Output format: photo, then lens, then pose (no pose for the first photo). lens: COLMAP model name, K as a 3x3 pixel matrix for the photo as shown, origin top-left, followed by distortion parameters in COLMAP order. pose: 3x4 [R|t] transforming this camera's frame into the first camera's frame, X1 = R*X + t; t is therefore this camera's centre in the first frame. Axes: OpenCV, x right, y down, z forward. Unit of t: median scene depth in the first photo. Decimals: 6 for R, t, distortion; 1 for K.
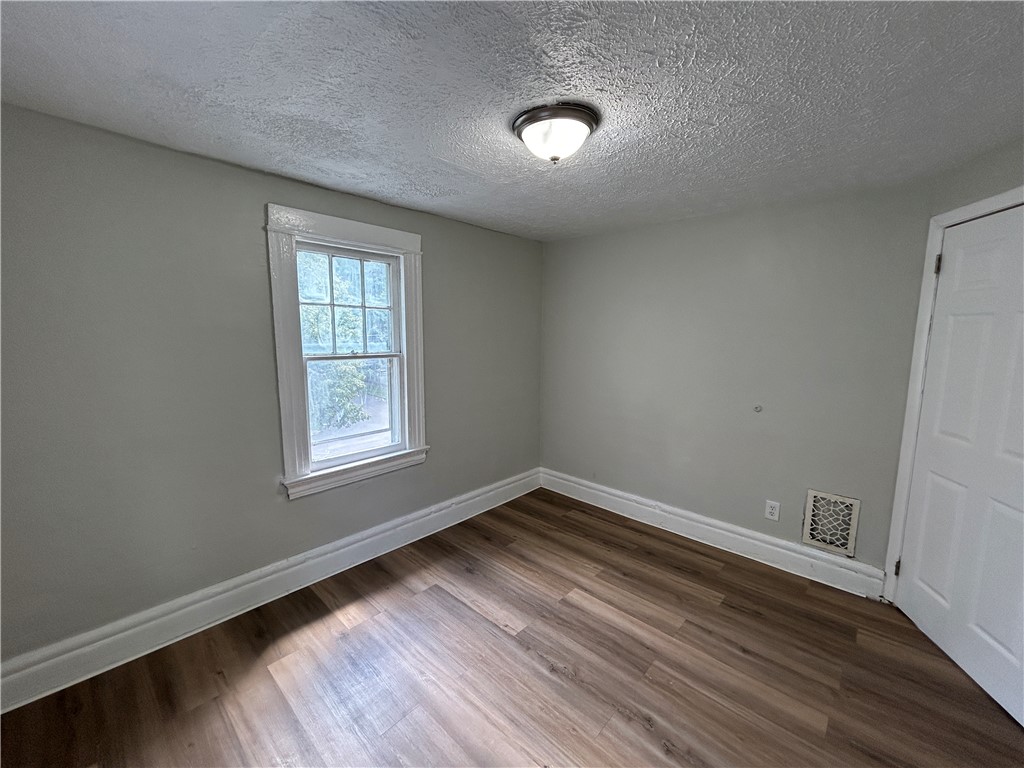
lens RADIAL K [[413.2, 0, 512.0], [0, 413.2, 384.0], [0, 0, 1]] dist [-0.000617, -0.000104]
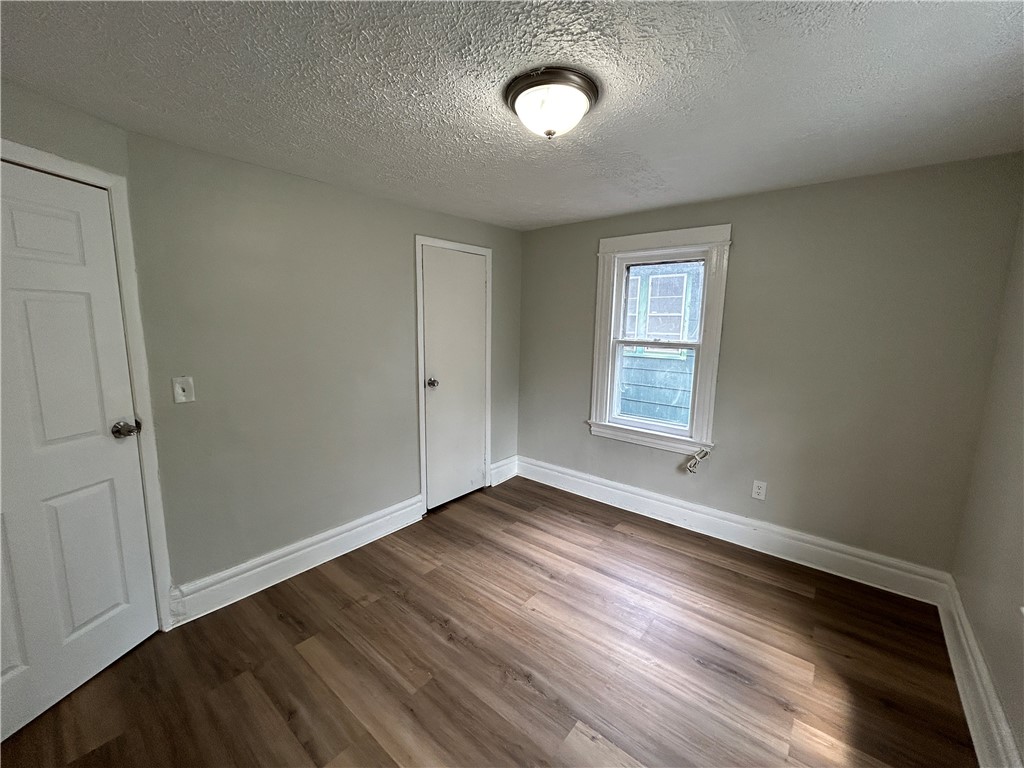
lens RADIAL K [[413.2, 0, 512.0], [0, 413.2, 384.0], [0, 0, 1]] dist [-0.000617, -0.000104]
pose [[-0.998297, -0.010187, -0.057446, 0.205263], [-0.025463, 0.961990, 0.271897, -0.226846], [0.052493, 0.272896, -0.960610, 1.793098]]
